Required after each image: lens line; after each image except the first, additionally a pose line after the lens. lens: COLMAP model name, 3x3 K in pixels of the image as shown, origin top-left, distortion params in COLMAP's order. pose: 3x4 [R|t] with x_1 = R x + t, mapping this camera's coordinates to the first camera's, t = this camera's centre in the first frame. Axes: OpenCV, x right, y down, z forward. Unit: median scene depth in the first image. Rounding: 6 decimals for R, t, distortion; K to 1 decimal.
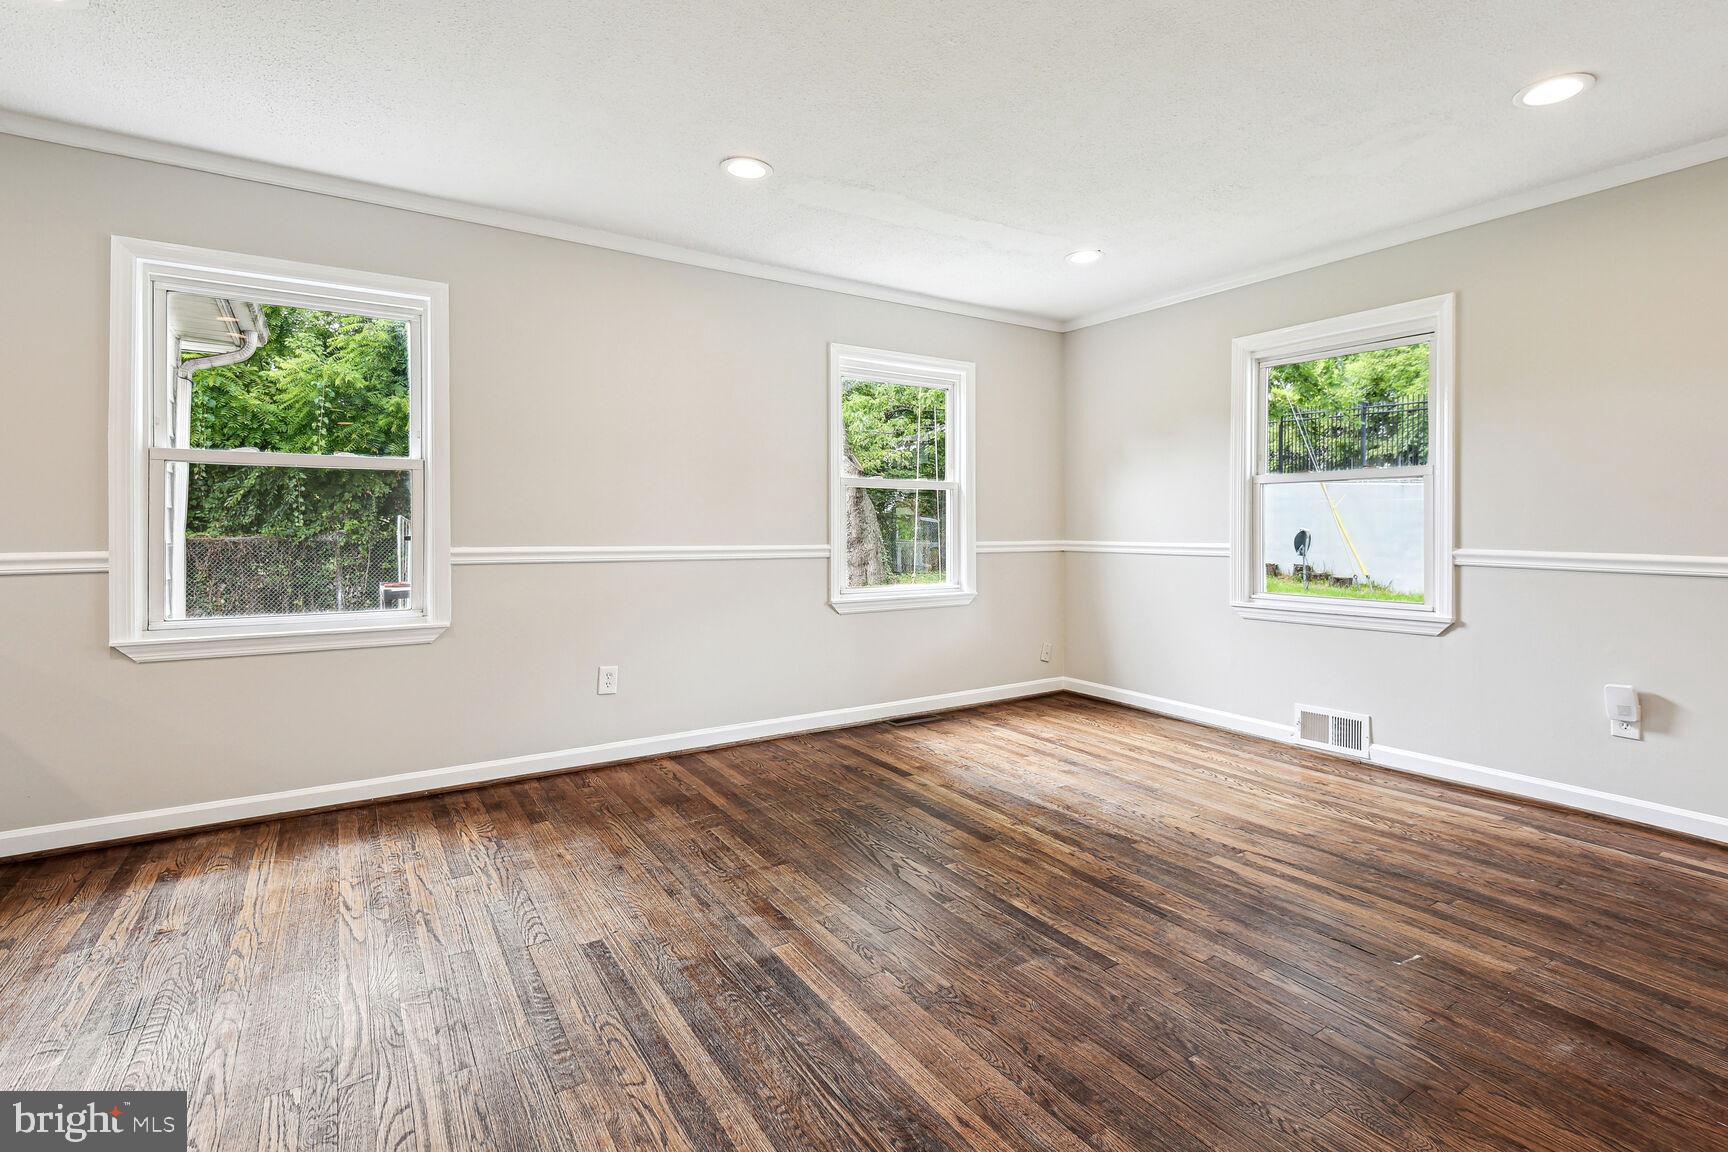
lens RADIAL K [[804.9, 0, 876.9], [0, 804.9, 526.7], [0, 0, 1]] dist [0.025119, -0.011353]
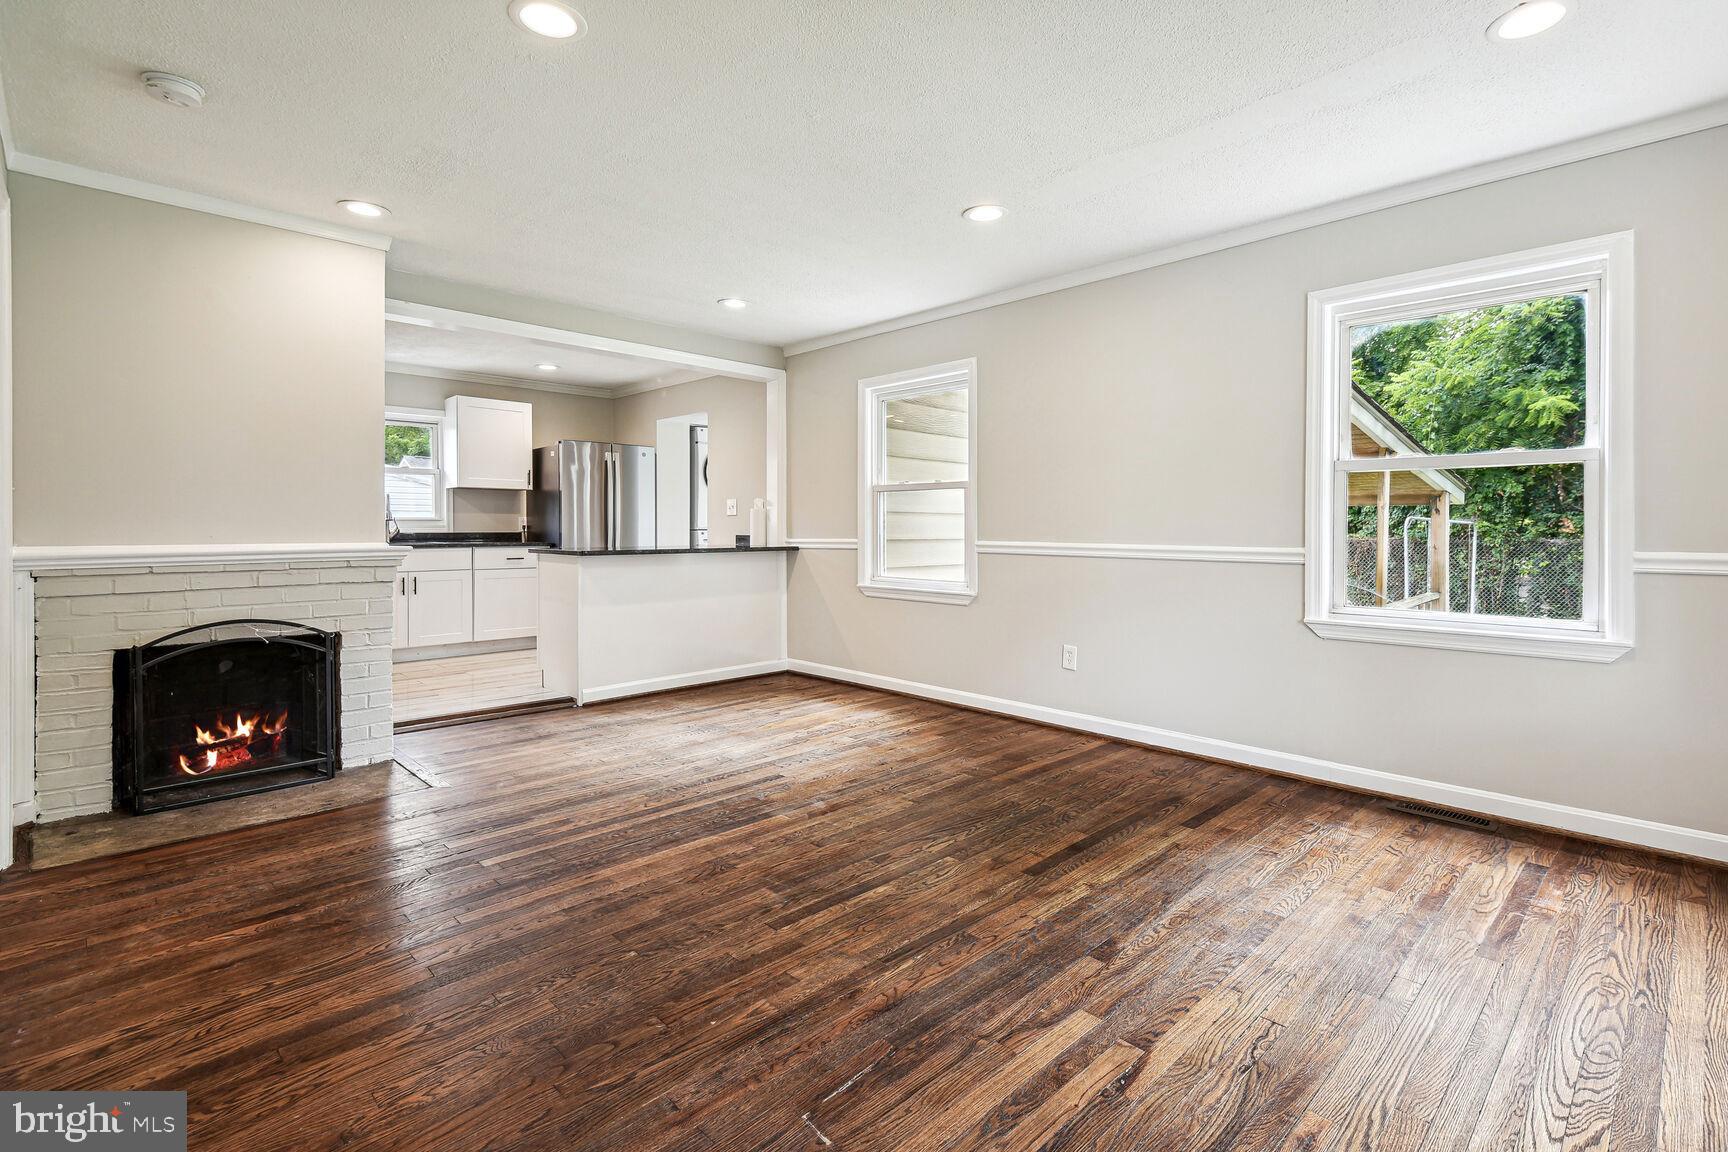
lens RADIAL K [[804.9, 0, 894.0], [0, 804.9, 535.0], [0, 0, 1]] dist [0.025119, -0.011353]
pose [[0.207018, 0.009112, -0.978295, 1.056183], [-0.001763, 0.999958, 0.008940, 0.004030], [0.978336, -0.000126, 0.207025, 0.715110]]
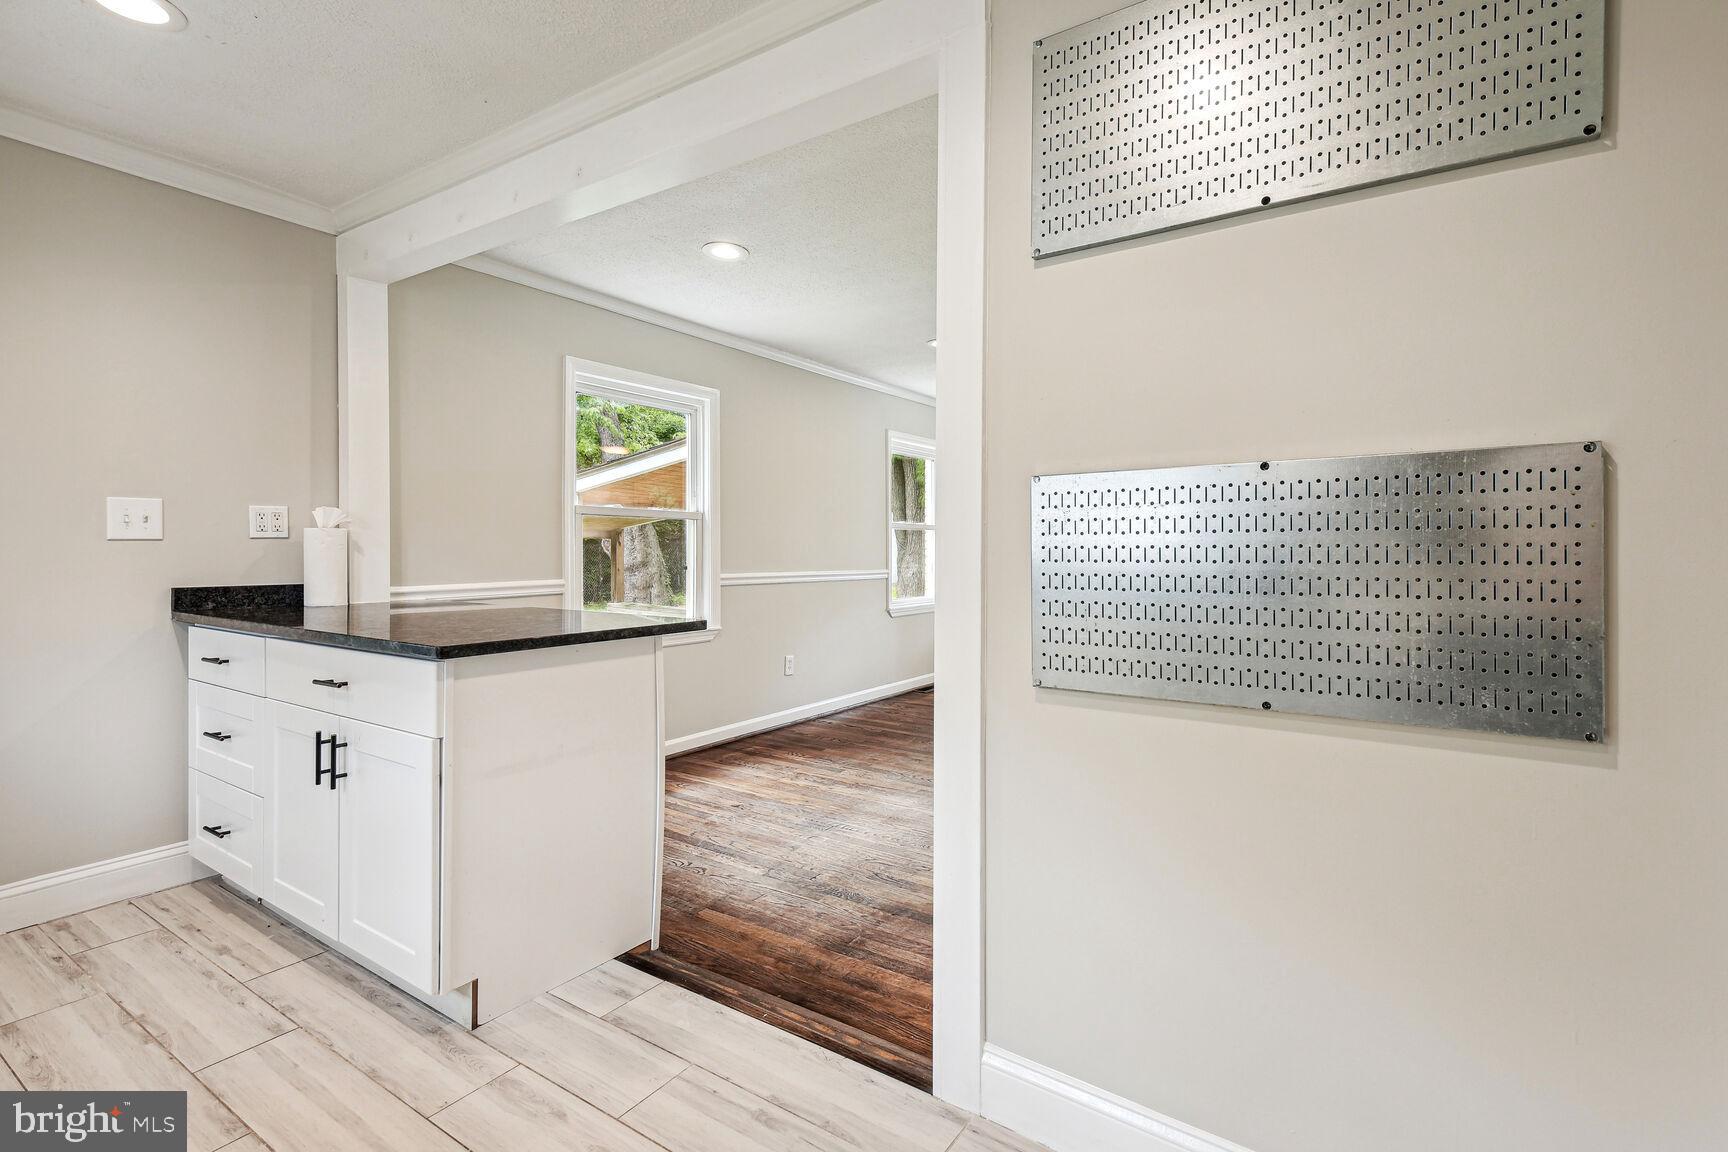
lens RADIAL K [[804.9, 0, 874.1], [0, 804.9, 546.7], [0, 0, 1]] dist [0.025119, -0.011353]
pose [[0.921454, 0.001888, 0.388484, -1.051036], [-0.000983, 0.999996, -0.002530, -0.023905], [-0.388487, 0.001949, 0.921452, -0.526671]]
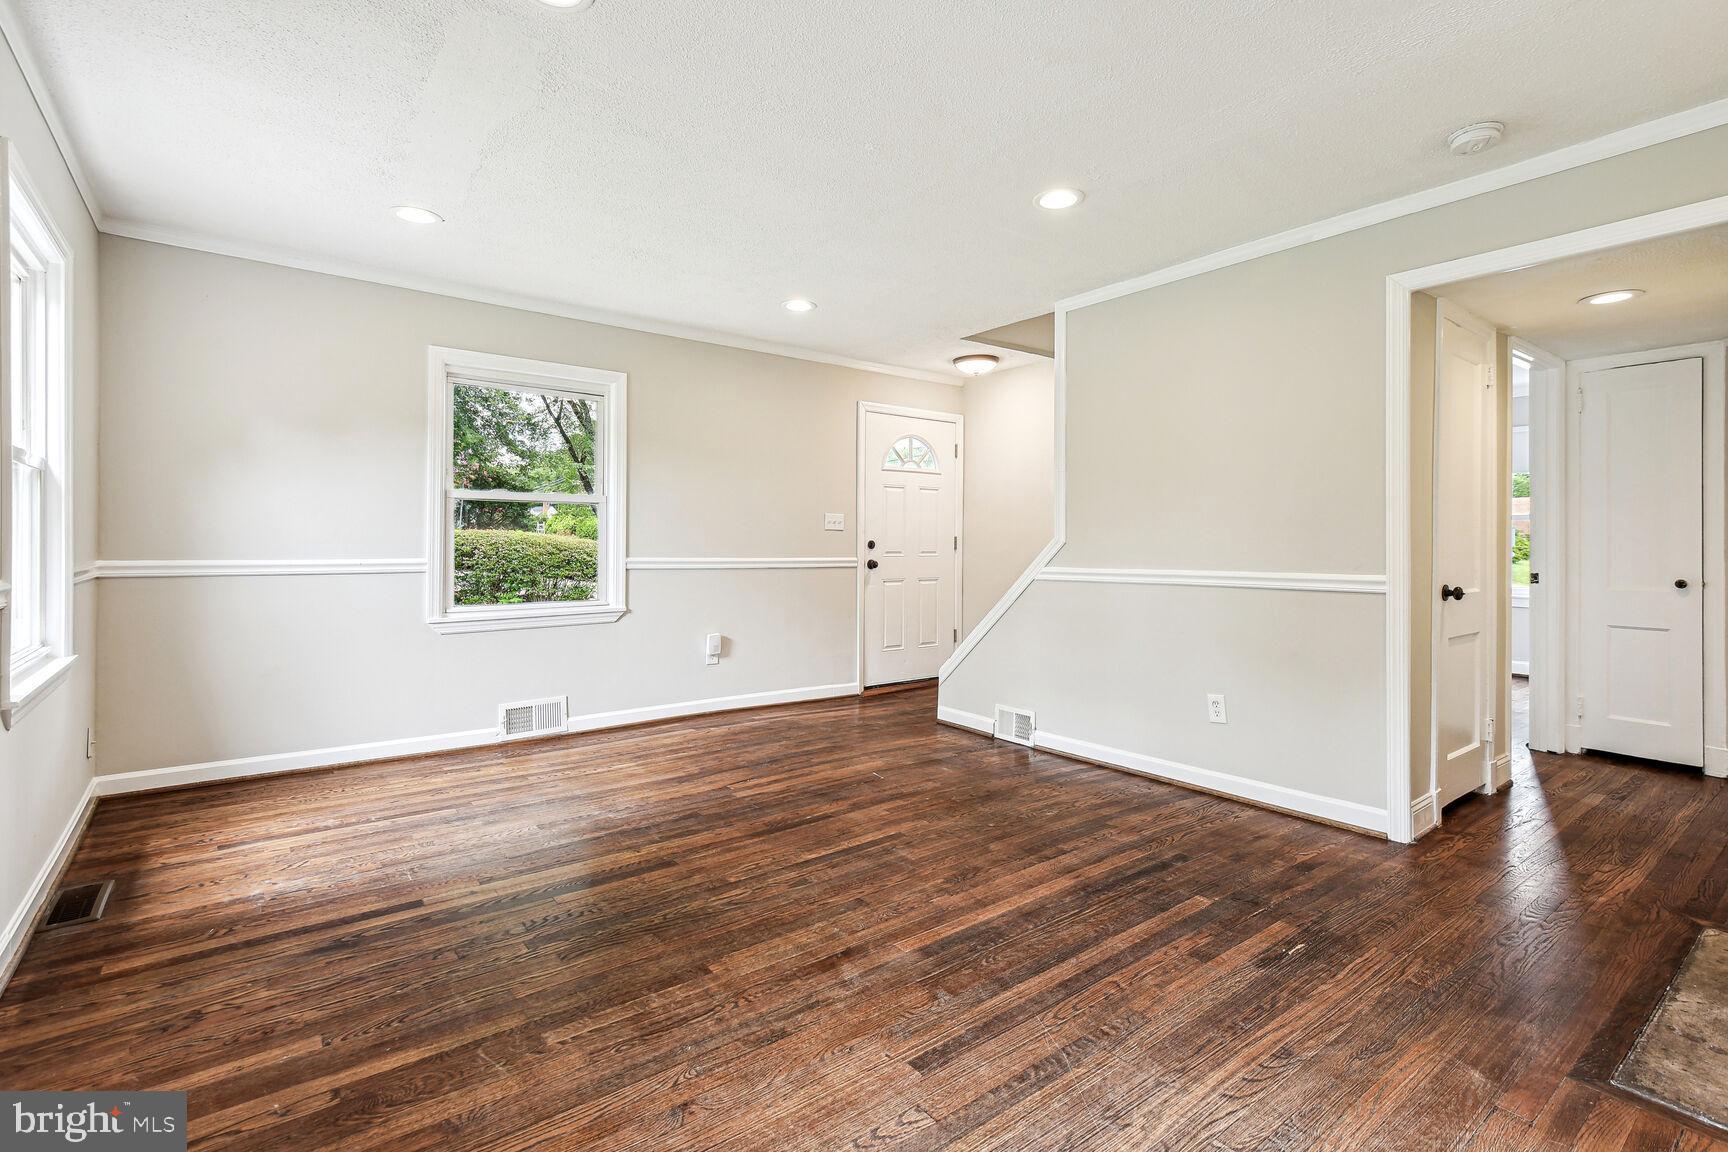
lens RADIAL K [[804.9, 0, 883.3], [0, 804.9, 548.1], [0, 0, 1]] dist [0.025119, -0.011353]
pose [[-0.084331, -0.009576, 0.996392, -0.921284], [-0.005557, 0.999943, 0.009140, -0.005200], [-0.996422, -0.004767, -0.084379, 0.891424]]
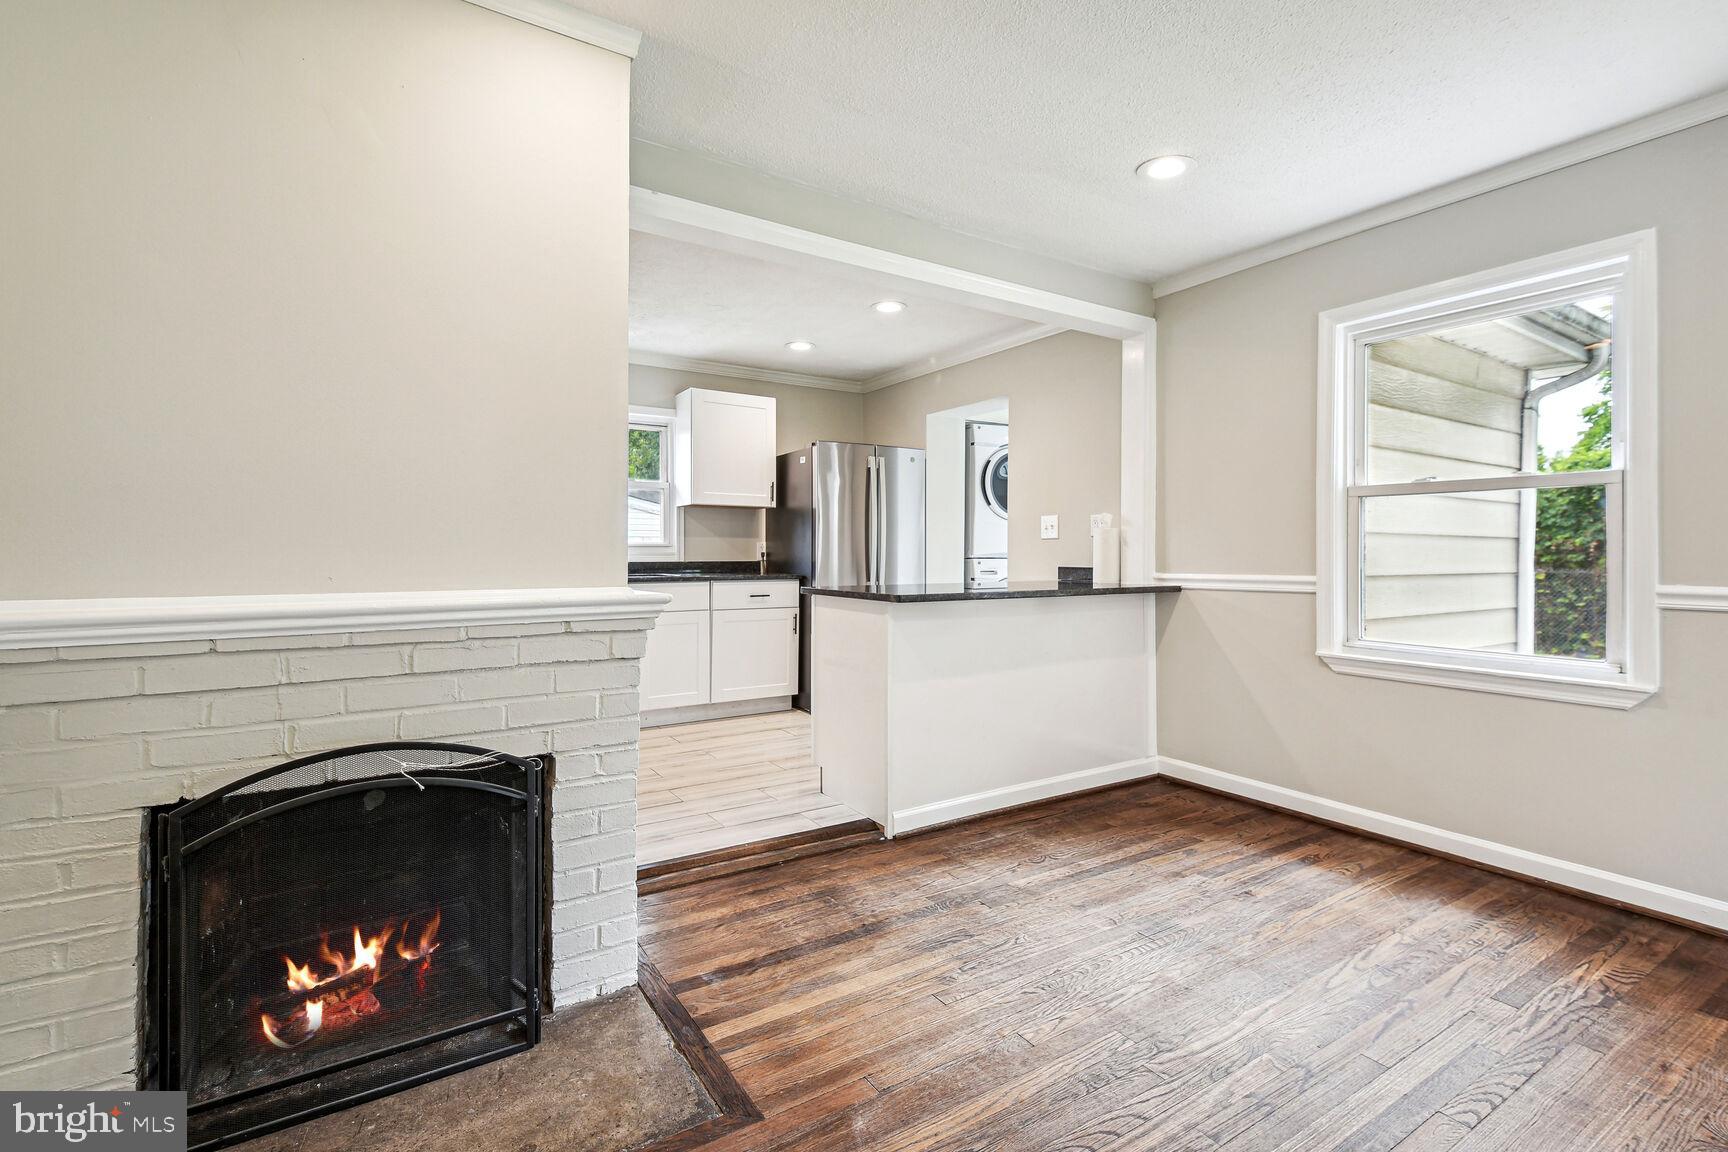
lens RADIAL K [[804.9, 0, 897.2], [0, 804.9, 547.0], [0, 0, 1]] dist [0.025119, -0.011353]
pose [[0.007132, -0.008215, -0.999941, 0.263760], [-0.003246, 0.999961, -0.008238, -0.000575], [0.999969, 0.003304, 0.007105, 0.392795]]
